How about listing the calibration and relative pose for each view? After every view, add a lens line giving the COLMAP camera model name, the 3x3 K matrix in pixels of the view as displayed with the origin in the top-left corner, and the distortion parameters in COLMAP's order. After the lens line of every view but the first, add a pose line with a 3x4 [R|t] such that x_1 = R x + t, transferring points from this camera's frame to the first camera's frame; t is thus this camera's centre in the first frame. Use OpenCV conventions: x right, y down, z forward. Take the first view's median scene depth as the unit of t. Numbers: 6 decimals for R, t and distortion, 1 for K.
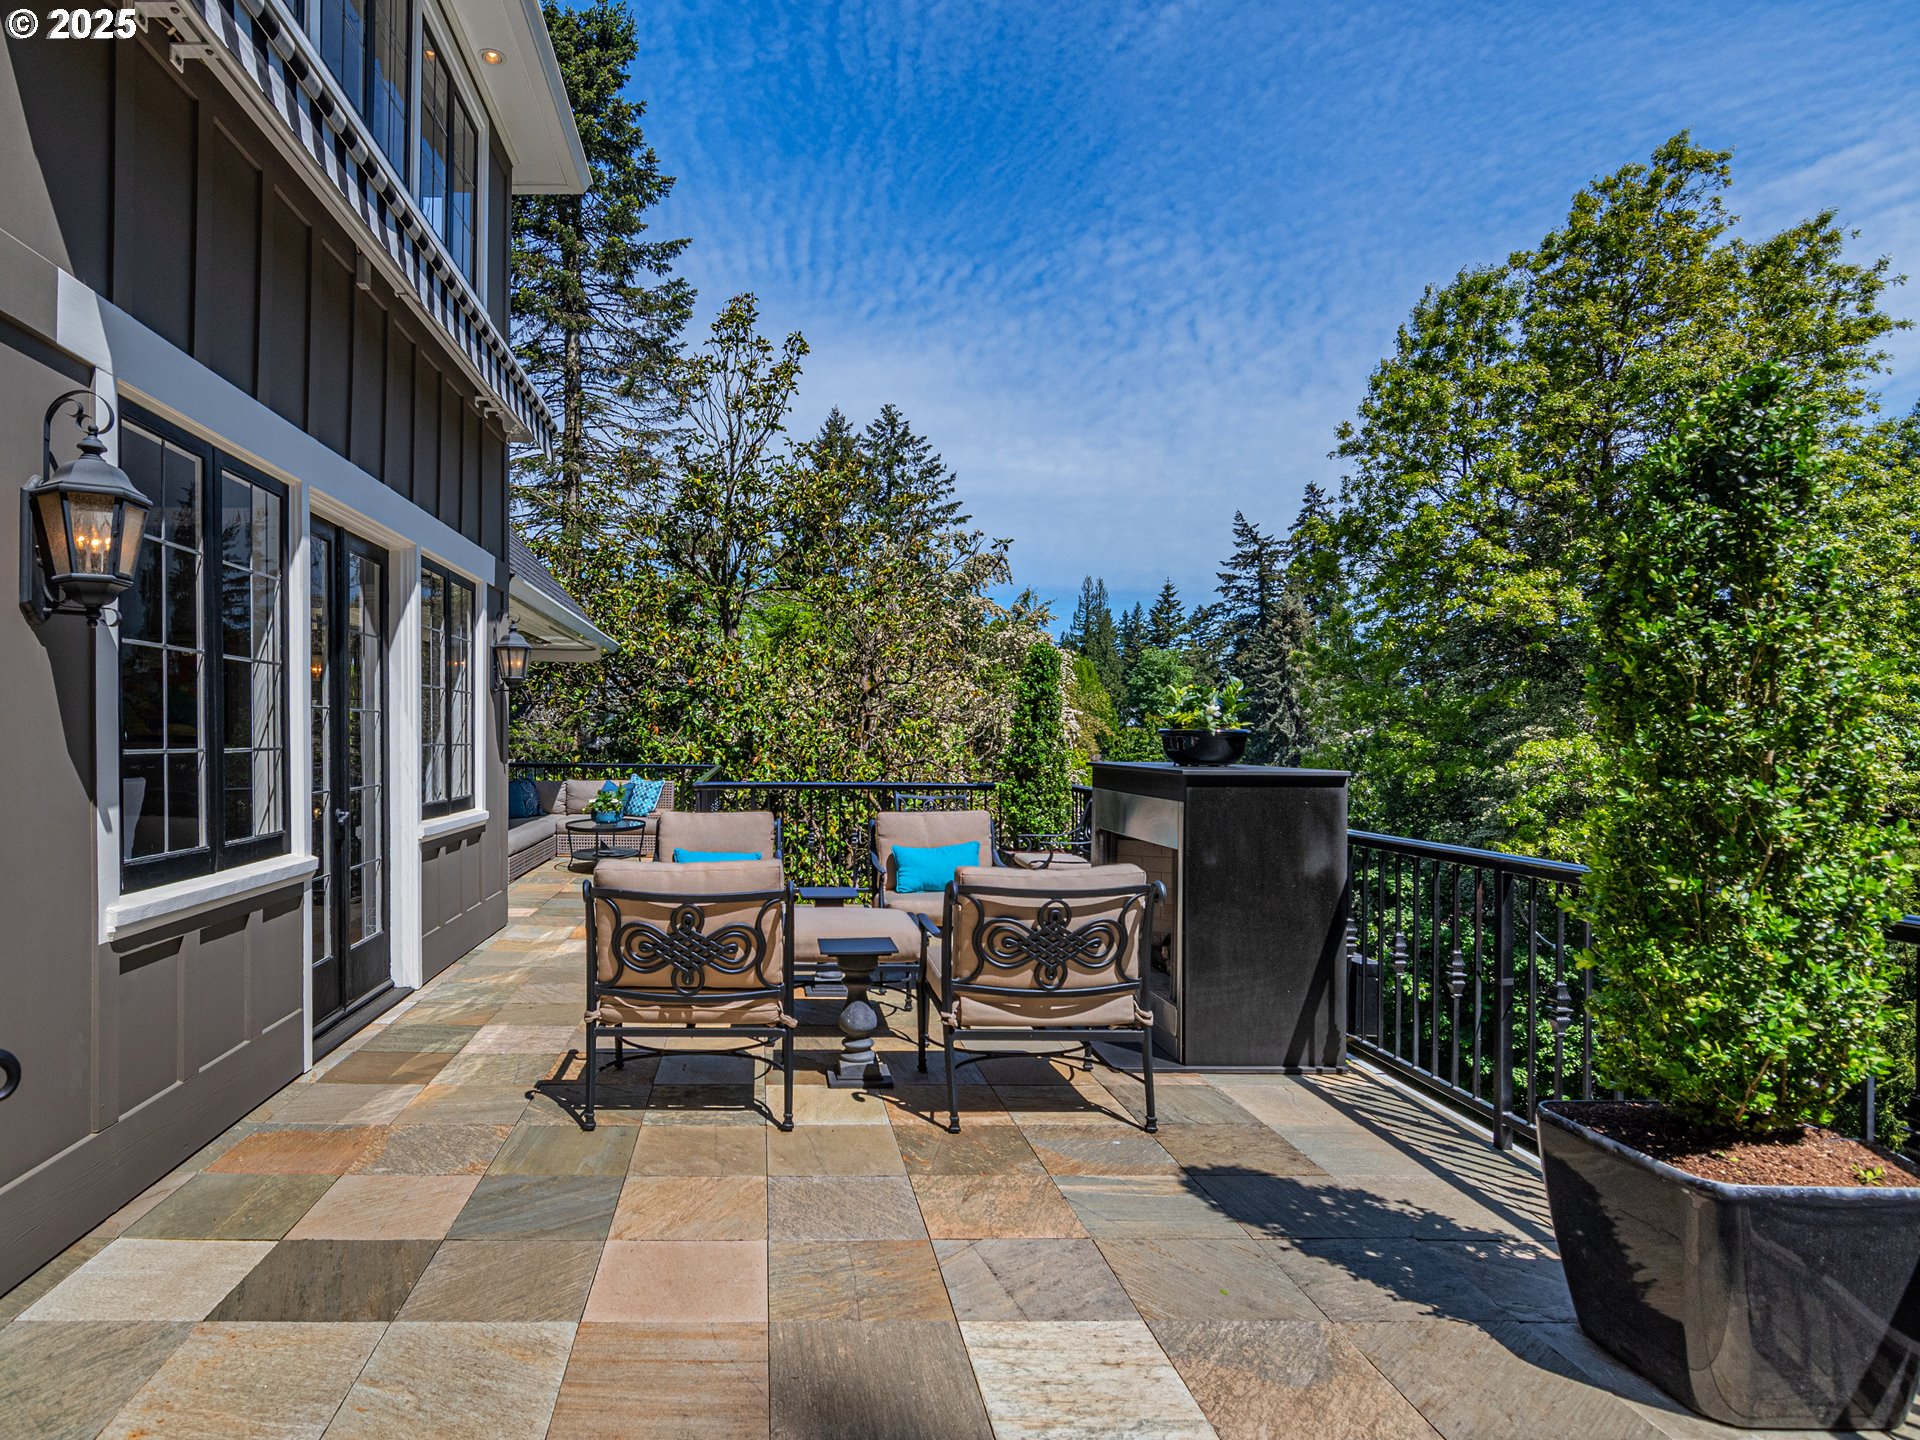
lens RADIAL K [[818.5, 0, 960.0], [0, 818.5, 720.0], [0, 0, 1]] dist [0.032815, -0.016531]
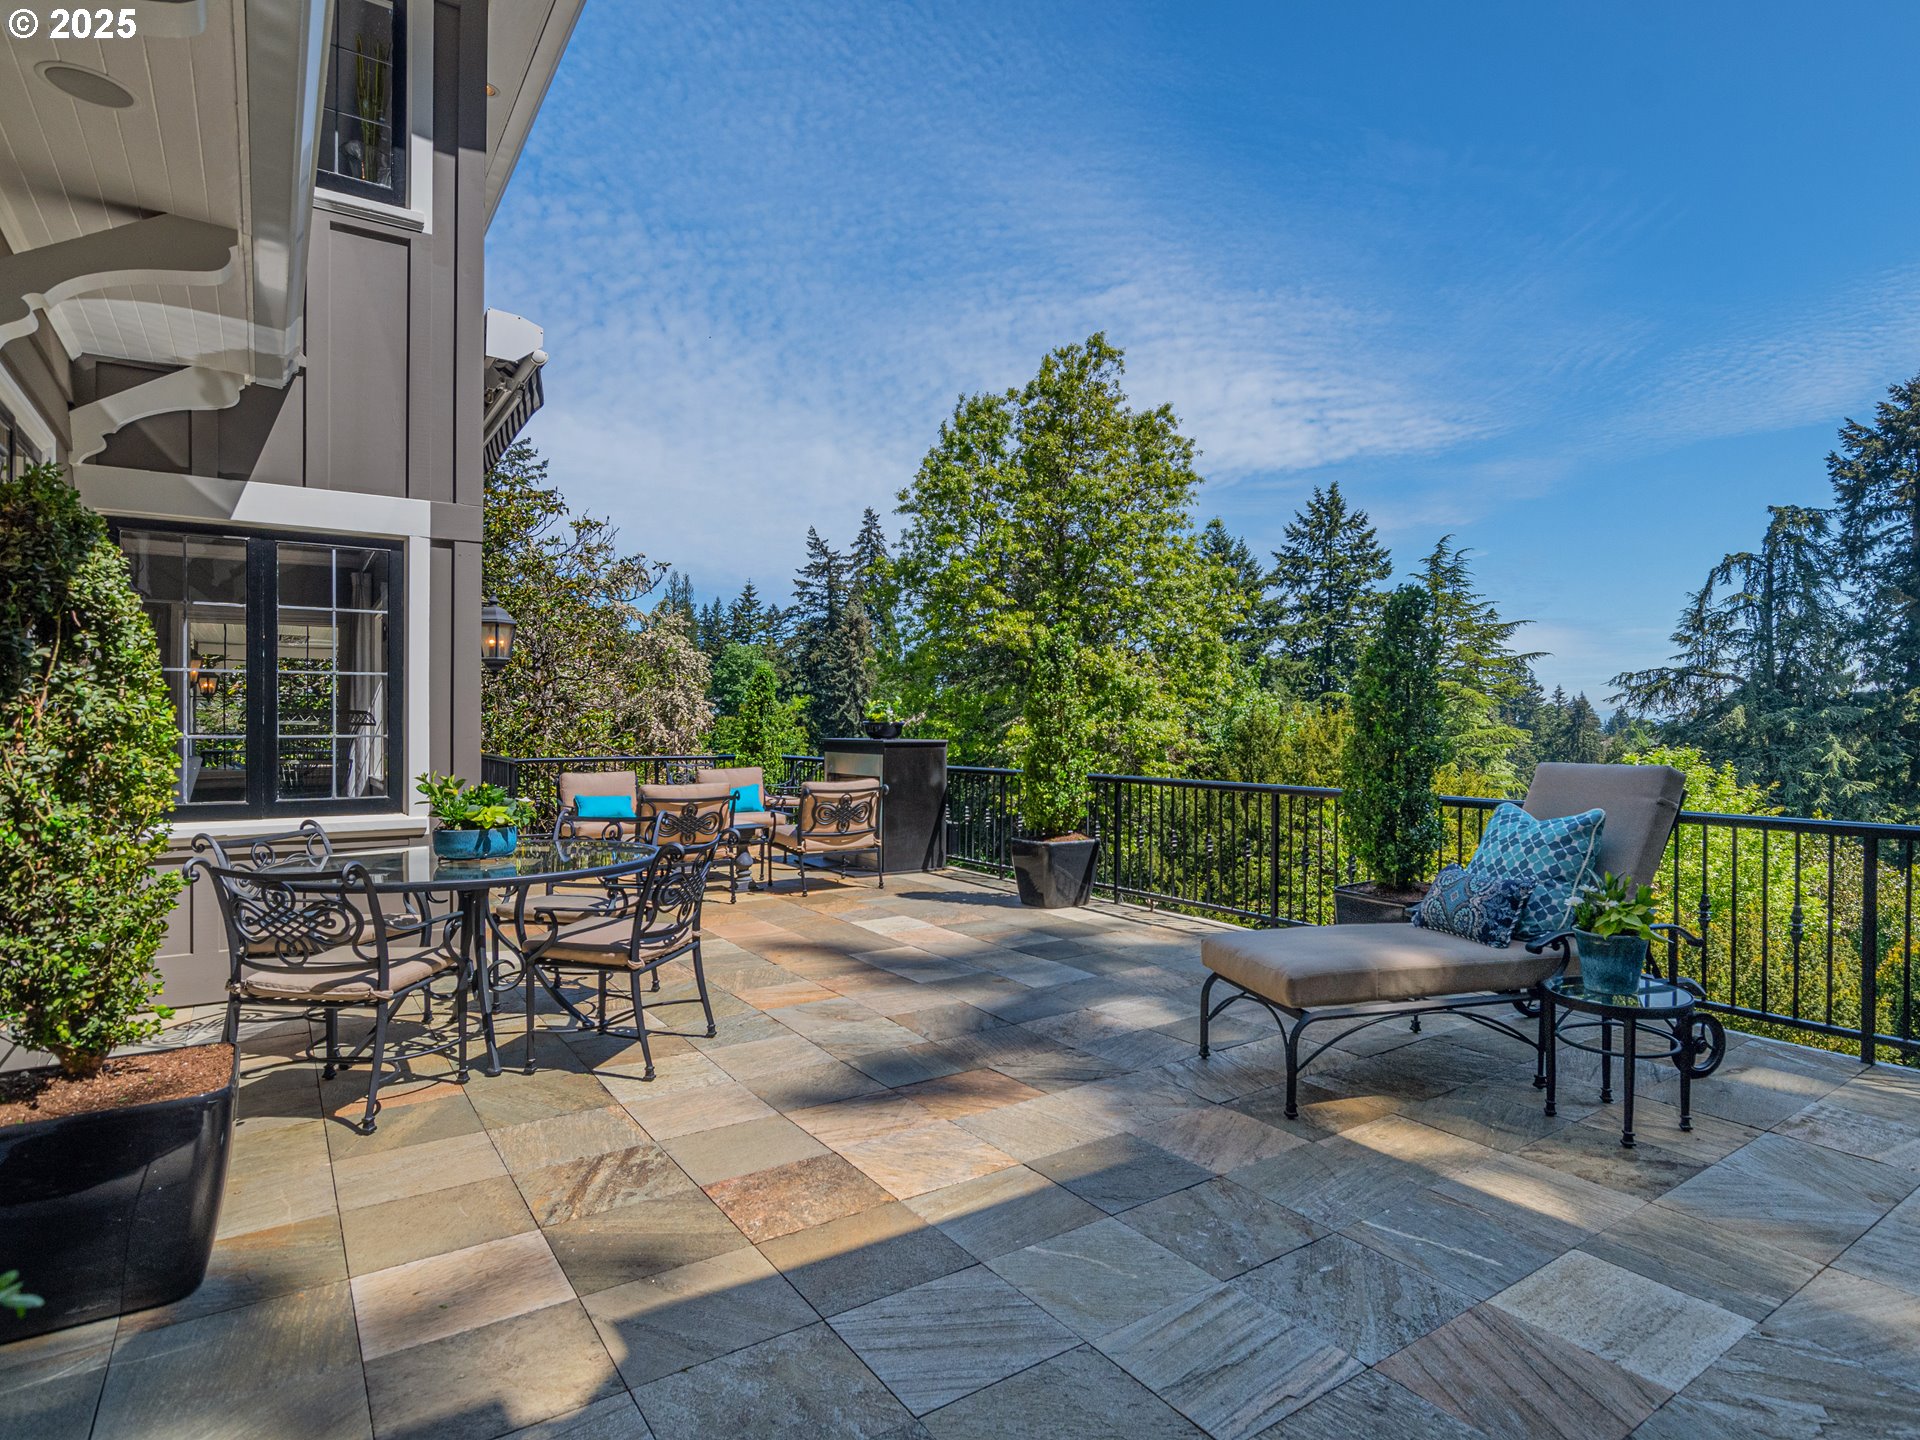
lens RADIAL K [[818.5, 0, 960.0], [0, 818.5, 720.0], [0, 0, 1]] dist [0.032815, -0.016531]
pose [[0.862310, 0.000547, 0.506381, -0.128494], [-0.008376, 0.999878, 0.013184, -0.004712], [-0.506312, -0.015610, 0.862209, -0.193685]]
